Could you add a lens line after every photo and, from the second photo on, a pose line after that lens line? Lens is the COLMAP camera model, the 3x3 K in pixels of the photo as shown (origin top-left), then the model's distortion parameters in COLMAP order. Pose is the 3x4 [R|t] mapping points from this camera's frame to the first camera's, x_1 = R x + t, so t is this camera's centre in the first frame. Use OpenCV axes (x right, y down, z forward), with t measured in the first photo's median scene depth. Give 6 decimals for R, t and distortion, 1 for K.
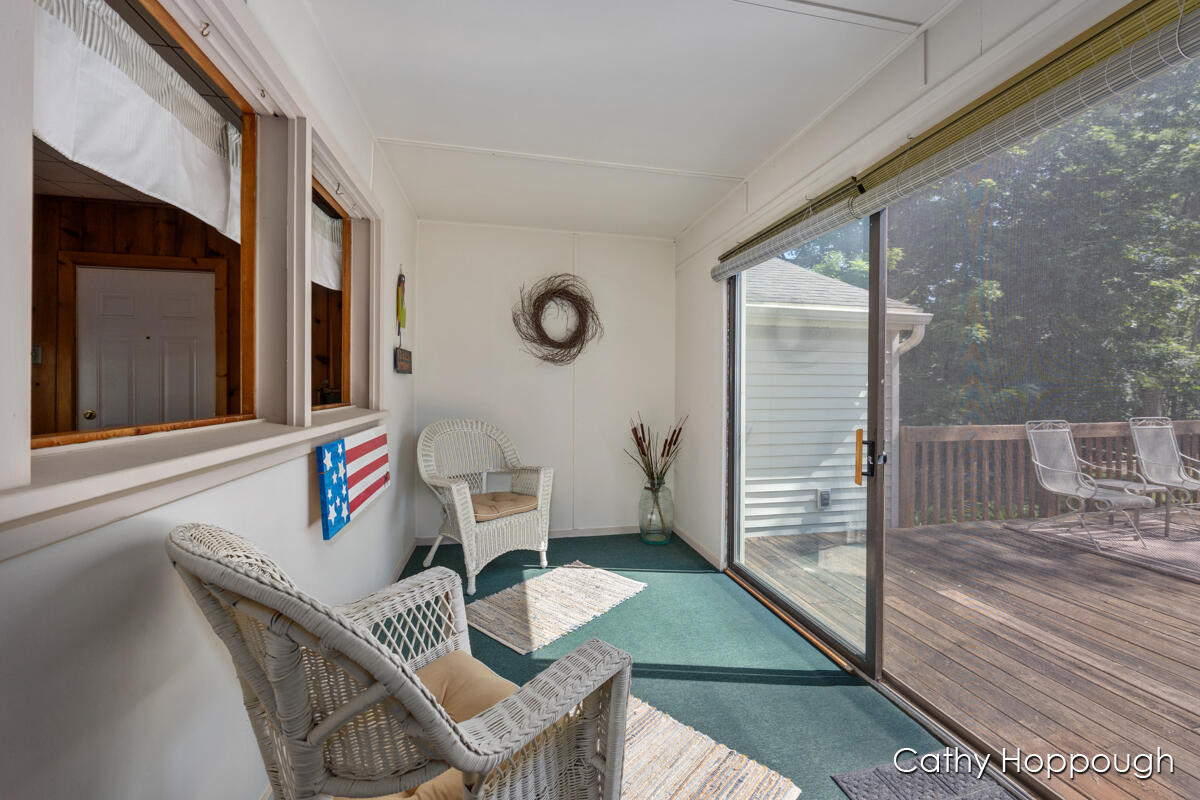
lens RADIAL K [[486.2, 0, 602.8], [0, 486.2, 387.5], [0, 0, 1]] dist [0.003803, 0.000252]
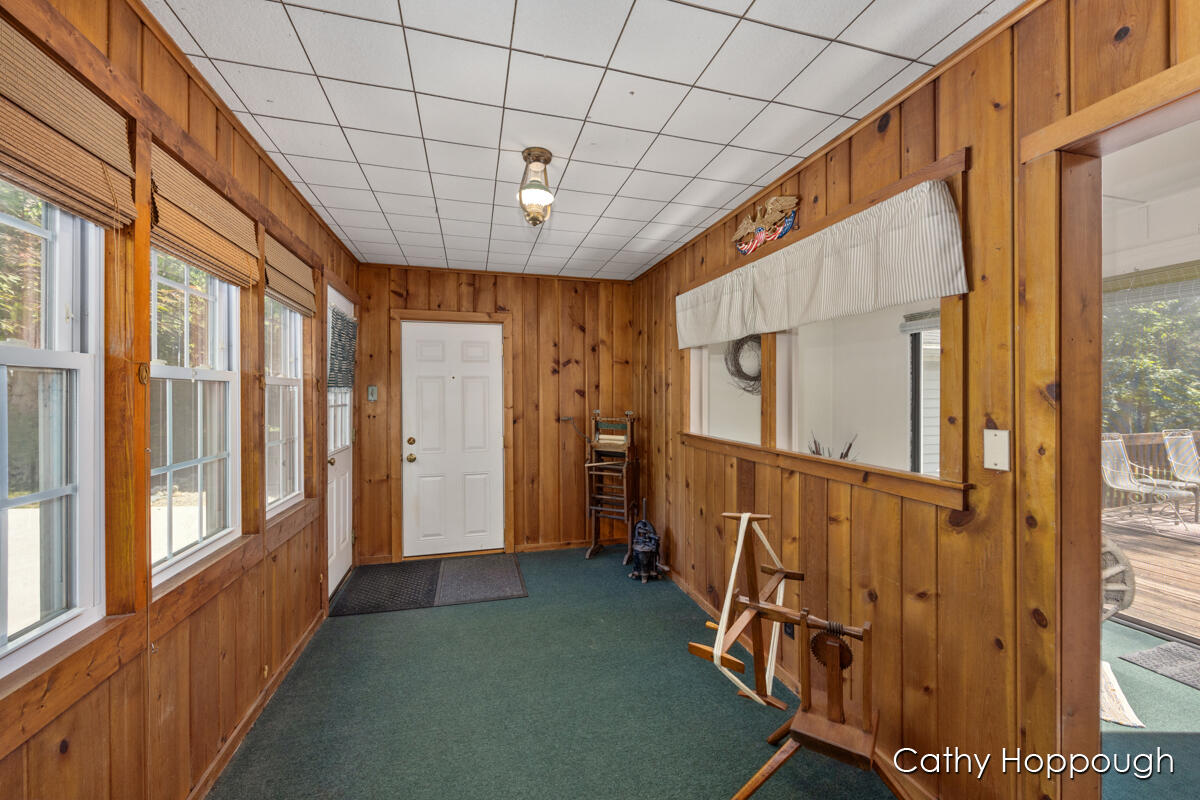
lens RADIAL K [[486.2, 0, 602.6], [0, 486.2, 397.2], [0, 0, 1]] dist [0.003803, 0.000252]
pose [[0.998221, -0.008035, 0.059083, -0.541453], [0.007861, 0.999964, 0.003184, -0.045957], [-0.059106, -0.002714, 0.998248, -0.222592]]
